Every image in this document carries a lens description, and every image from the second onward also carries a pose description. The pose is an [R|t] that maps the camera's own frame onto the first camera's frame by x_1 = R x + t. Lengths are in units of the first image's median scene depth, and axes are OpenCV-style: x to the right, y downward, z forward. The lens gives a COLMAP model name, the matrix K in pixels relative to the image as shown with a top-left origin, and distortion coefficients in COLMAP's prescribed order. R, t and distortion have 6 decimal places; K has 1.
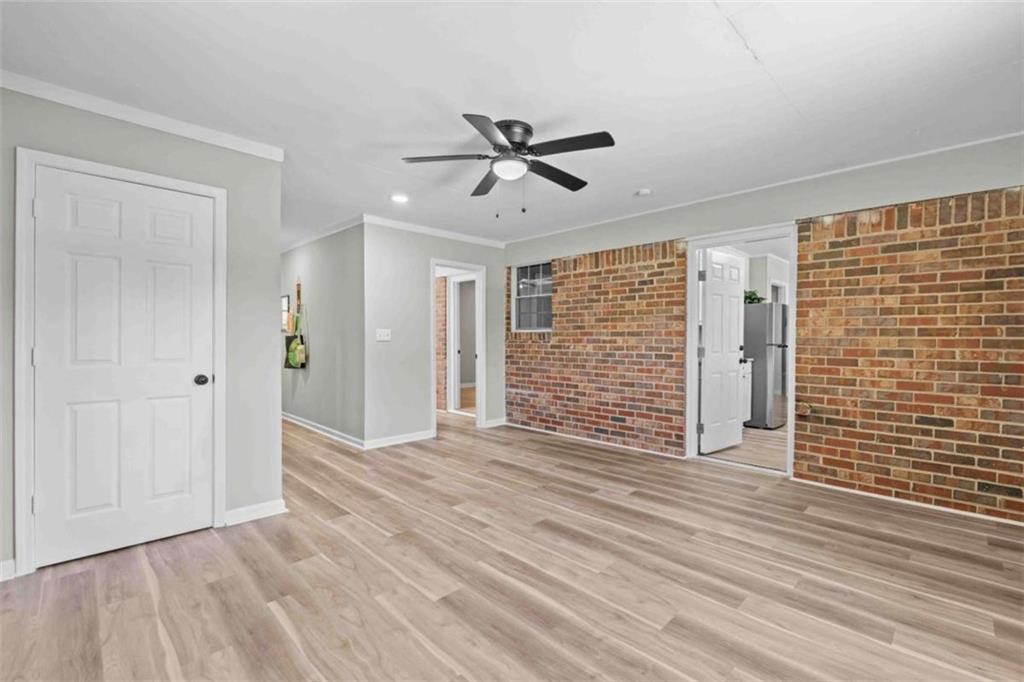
lens RADIAL K [[448.2, 0, 508.7], [0, 448.2, 334.4], [0, 0, 1]] dist [0.001102, 0.000287]
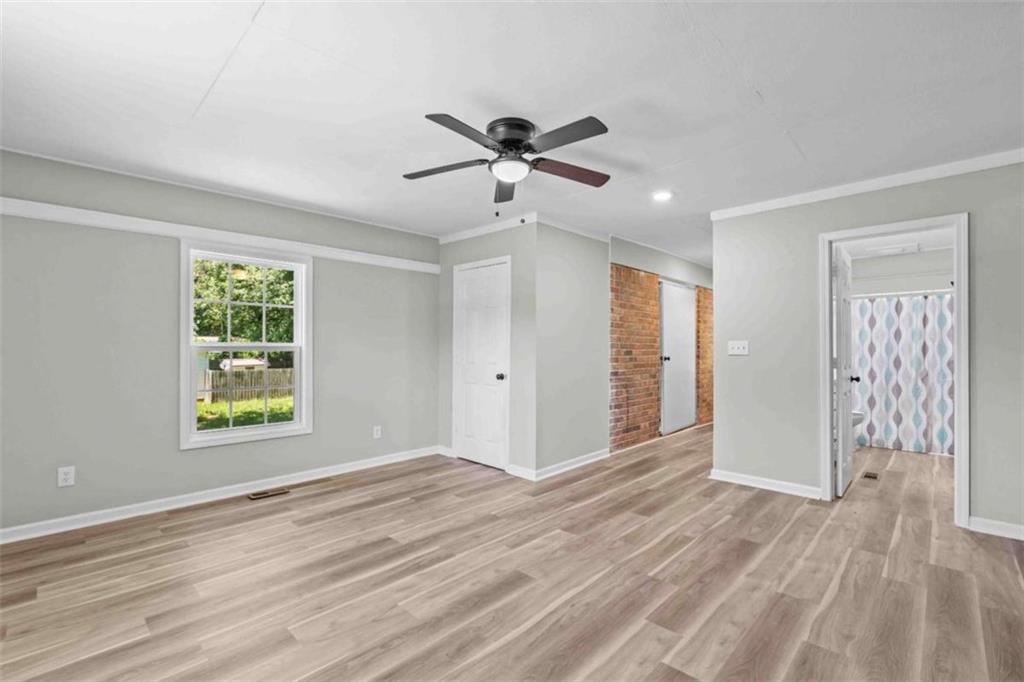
lens RADIAL K [[448.2, 0, 508.7], [0, 448.2, 334.4], [0, 0, 1]] dist [0.001102, 0.000287]
pose [[0.029936, -0.030637, -0.999082, 0.917895], [0.007080, 0.999512, -0.030438, -0.000451], [0.999527, -0.006163, 0.030138, 0.956083]]
